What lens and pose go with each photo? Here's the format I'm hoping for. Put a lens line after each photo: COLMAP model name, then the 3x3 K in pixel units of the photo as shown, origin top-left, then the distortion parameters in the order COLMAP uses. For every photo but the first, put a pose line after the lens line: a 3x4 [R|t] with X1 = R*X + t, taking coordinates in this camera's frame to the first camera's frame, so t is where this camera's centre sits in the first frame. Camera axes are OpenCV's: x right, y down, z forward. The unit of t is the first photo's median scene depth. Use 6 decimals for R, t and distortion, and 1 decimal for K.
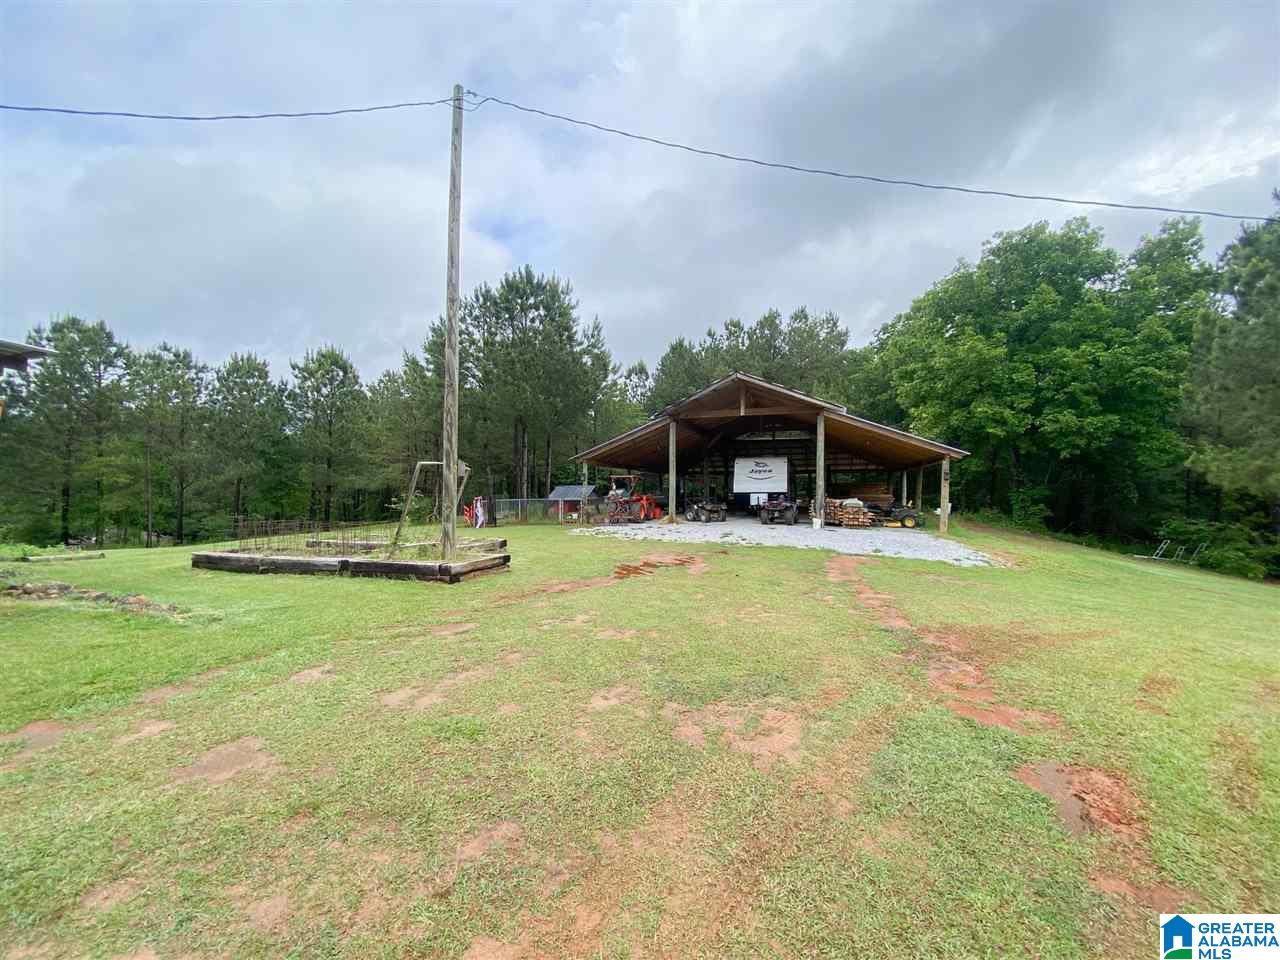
lens RADIAL K [[523.6, 0, 639.2], [0, 523.6, 478.4], [0, 0, 1]] dist [0.047404, -0.035328]
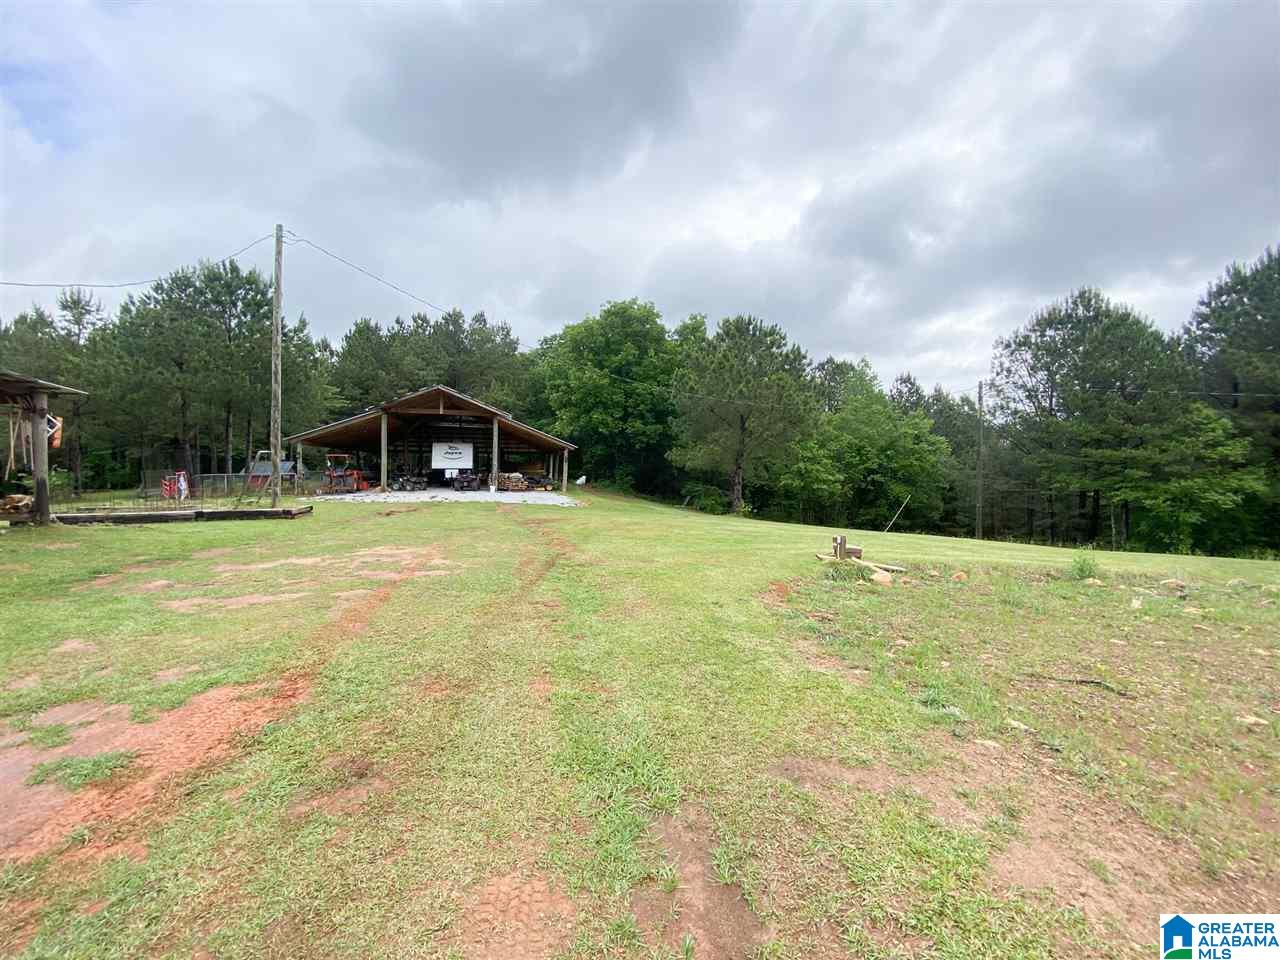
lens RADIAL K [[523.6, 0, 639.2], [0, 523.6, 478.4], [0, 0, 1]] dist [0.047404, -0.035328]
pose [[0.828797, -0.007339, 0.559502, -0.197689], [-0.018841, 0.998981, 0.041013, -0.019808], [-0.559232, -0.044533, 0.827814, -0.603517]]
